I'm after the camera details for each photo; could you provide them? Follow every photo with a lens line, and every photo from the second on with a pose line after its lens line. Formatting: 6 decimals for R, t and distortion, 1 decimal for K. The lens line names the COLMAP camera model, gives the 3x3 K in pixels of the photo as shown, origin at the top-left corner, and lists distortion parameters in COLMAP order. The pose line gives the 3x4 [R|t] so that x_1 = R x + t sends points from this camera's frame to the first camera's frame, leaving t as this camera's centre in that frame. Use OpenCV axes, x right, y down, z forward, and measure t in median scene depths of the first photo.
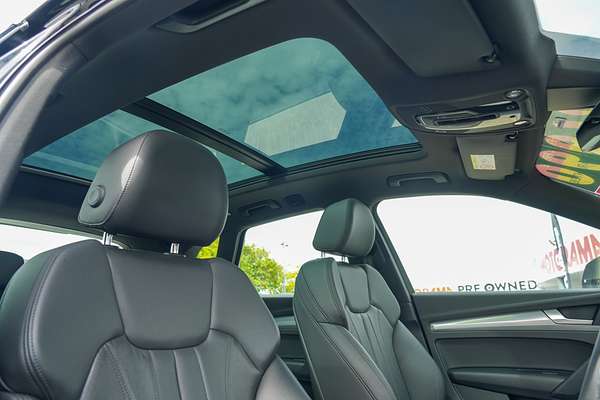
lens RADIAL K [[398.0, 0, 300.7], [0, 398.0, 199.6], [0, 0, 1]] dist [-0.032135, 0.011866]
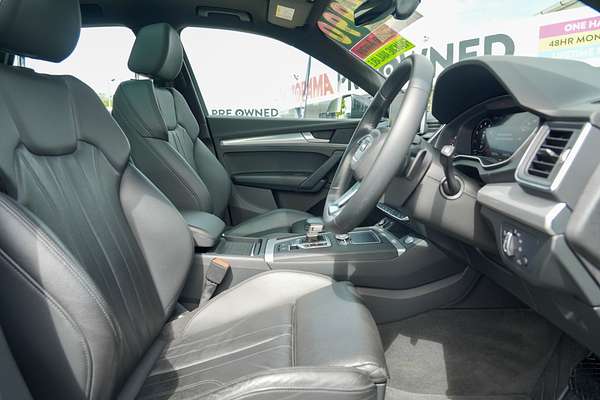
lens RADIAL K [[398.0, 0, 299.5], [0, 398.0, 202.1], [0, 0, 1]] dist [-0.032135, 0.011866]
pose [[0.832393, -0.072531, 0.549419, -0.175003], [-0.172704, 0.908078, 0.381533, -0.030574], [-0.526588, -0.412473, 0.743351, -0.142508]]
